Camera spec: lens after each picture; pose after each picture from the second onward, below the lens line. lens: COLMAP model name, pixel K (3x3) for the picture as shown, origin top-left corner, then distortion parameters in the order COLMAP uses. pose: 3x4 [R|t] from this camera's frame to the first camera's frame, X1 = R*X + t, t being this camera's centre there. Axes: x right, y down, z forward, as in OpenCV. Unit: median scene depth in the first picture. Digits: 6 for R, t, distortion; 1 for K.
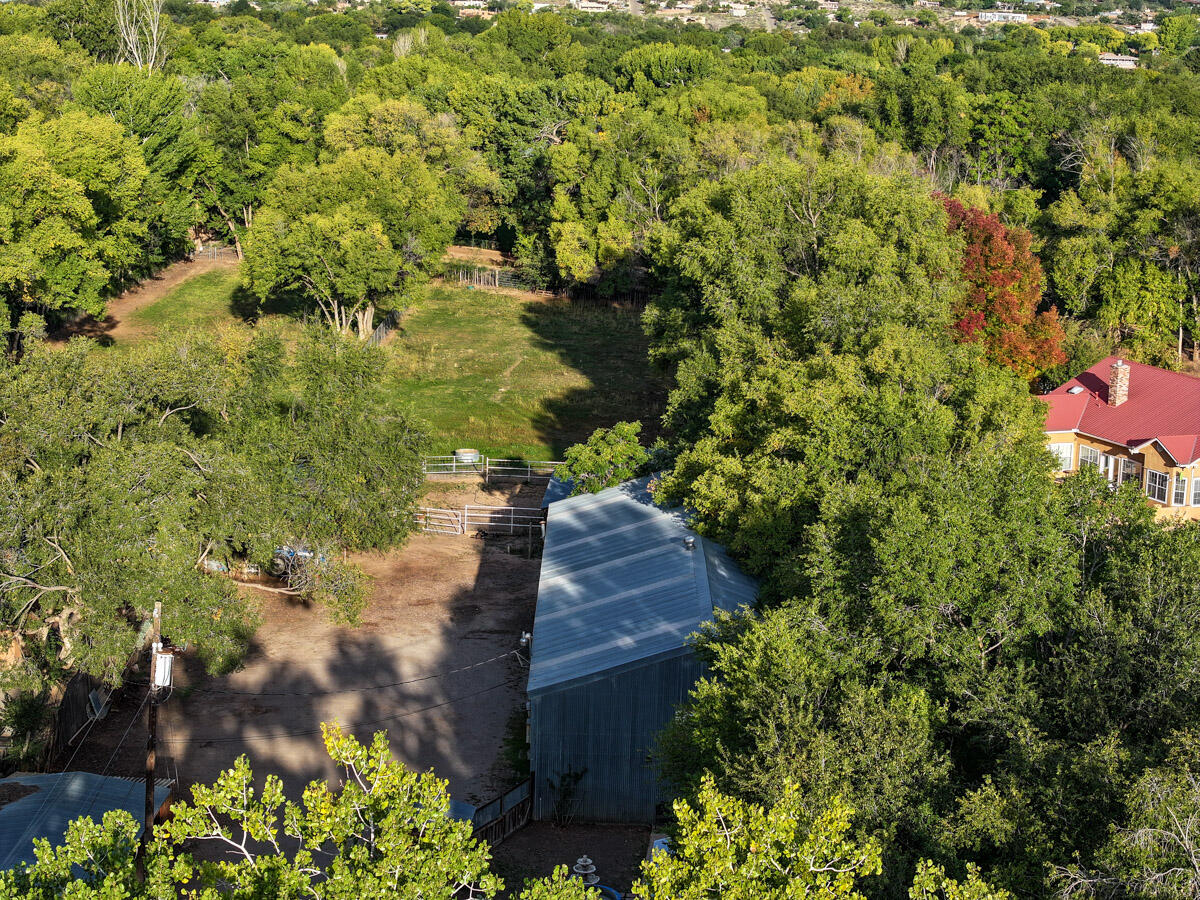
lens RADIAL K [[2295.5, 0, 594.9], [0, 2295.5, 488.2], [0, 0, 1]] dist [-0.256899, 1.173272]
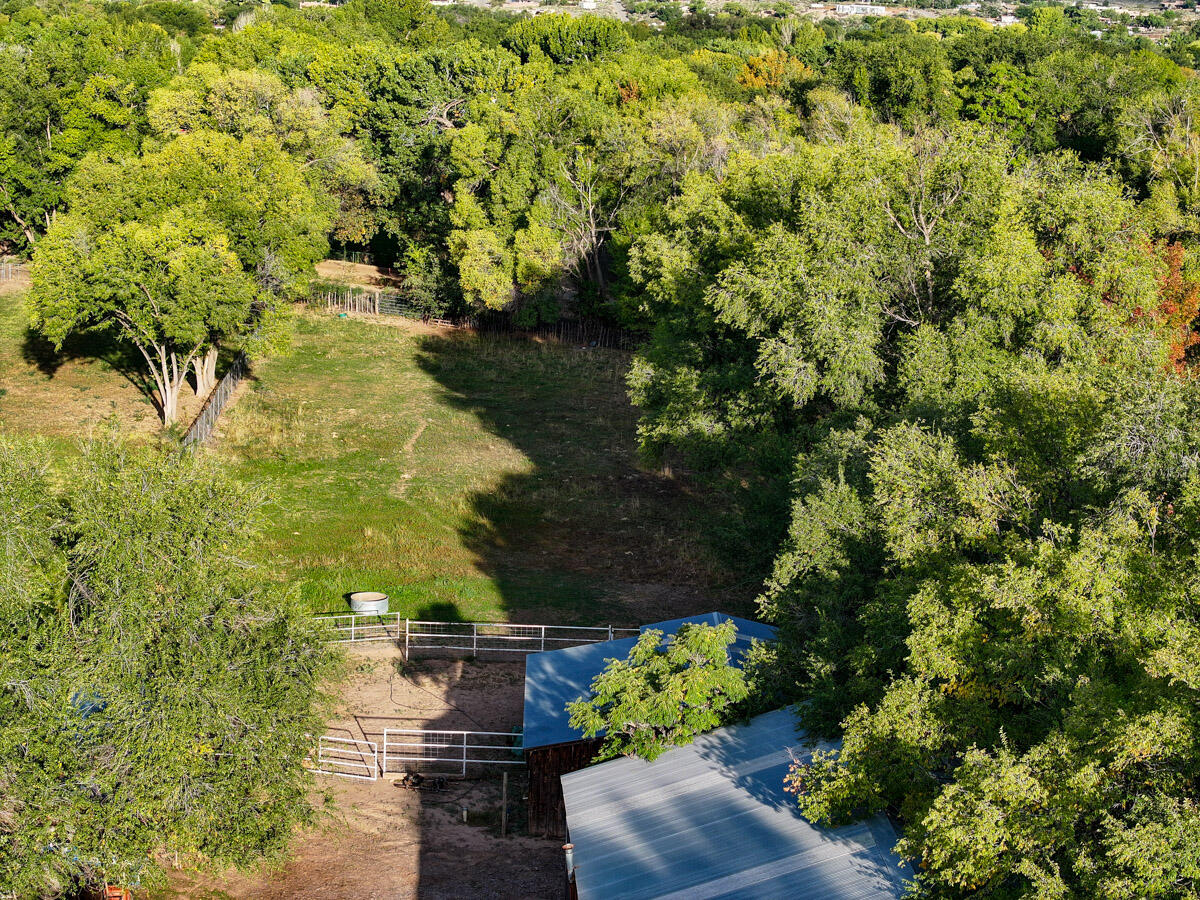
lens RADIAL K [[2295.5, 0, 594.9], [0, 2295.5, 488.2], [0, 0, 1]] dist [-0.256899, 1.173272]
pose [[0.997569, -0.012435, 0.068562, -0.025196], [0.012400, 0.999923, 0.000944, -0.031909], [-0.068569, -0.000091, 0.997646, 0.249465]]
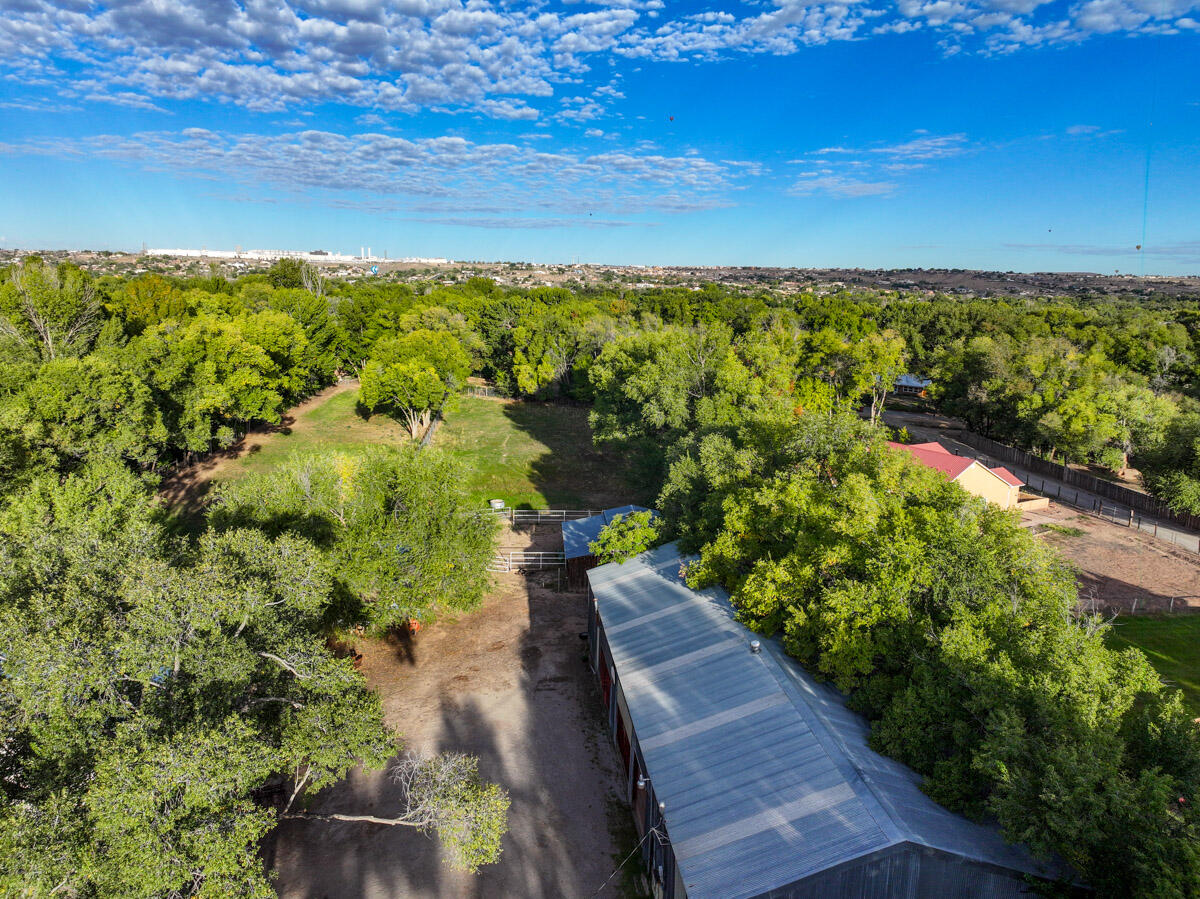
lens RADIAL K [[806.1, 0, 600.0], [0, 806.1, 449.5], [0, 0, 1]] dist [-0.000940, -0.000153]
pose [[0.991385, -0.031766, 0.127066, -0.038016], [0.032723, 0.999450, -0.005445, -0.033957], [-0.126823, 0.009556, 0.991879, 0.270542]]
